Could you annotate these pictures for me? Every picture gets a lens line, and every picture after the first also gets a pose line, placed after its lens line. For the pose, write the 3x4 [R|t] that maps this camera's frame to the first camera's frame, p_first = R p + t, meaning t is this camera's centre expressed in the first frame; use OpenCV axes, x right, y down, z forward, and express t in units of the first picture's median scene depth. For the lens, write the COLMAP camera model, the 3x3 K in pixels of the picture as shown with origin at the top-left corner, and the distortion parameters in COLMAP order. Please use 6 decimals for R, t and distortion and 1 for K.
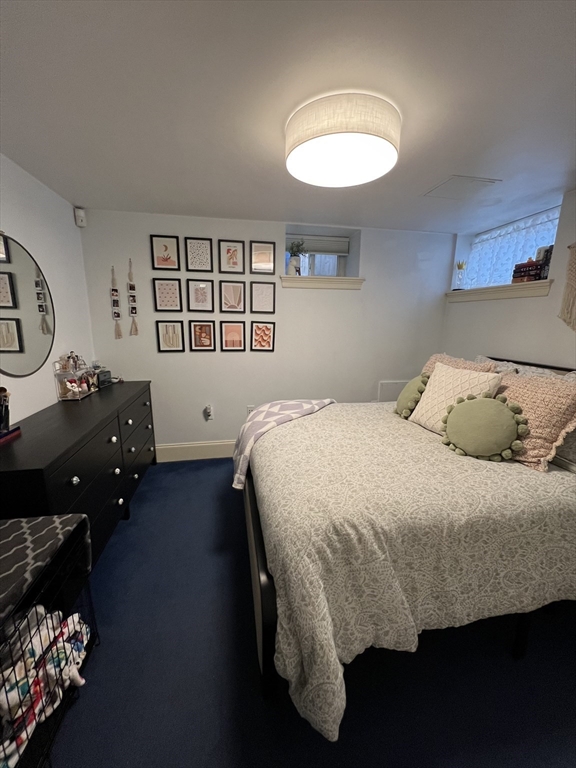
lens RADIAL K [[307.4, 0, 287.5], [0, 307.4, 383.0], [0, 0, 1]] dist [-0.001833, 0.000699]
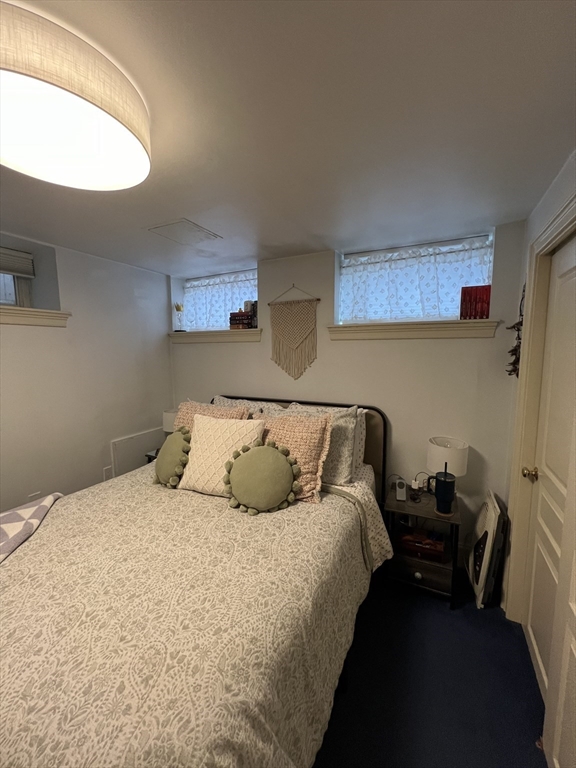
lens RADIAL K [[307.4, 0, 286.8], [0, 307.4, 383.8], [0, 0, 1]] dist [-0.001833, 0.000699]
pose [[0.605238, -0.103647, 0.789268, -0.055925], [0.177299, 0.984134, -0.006722, -0.101115], [-0.776049, 0.144005, 0.614012, 0.217595]]
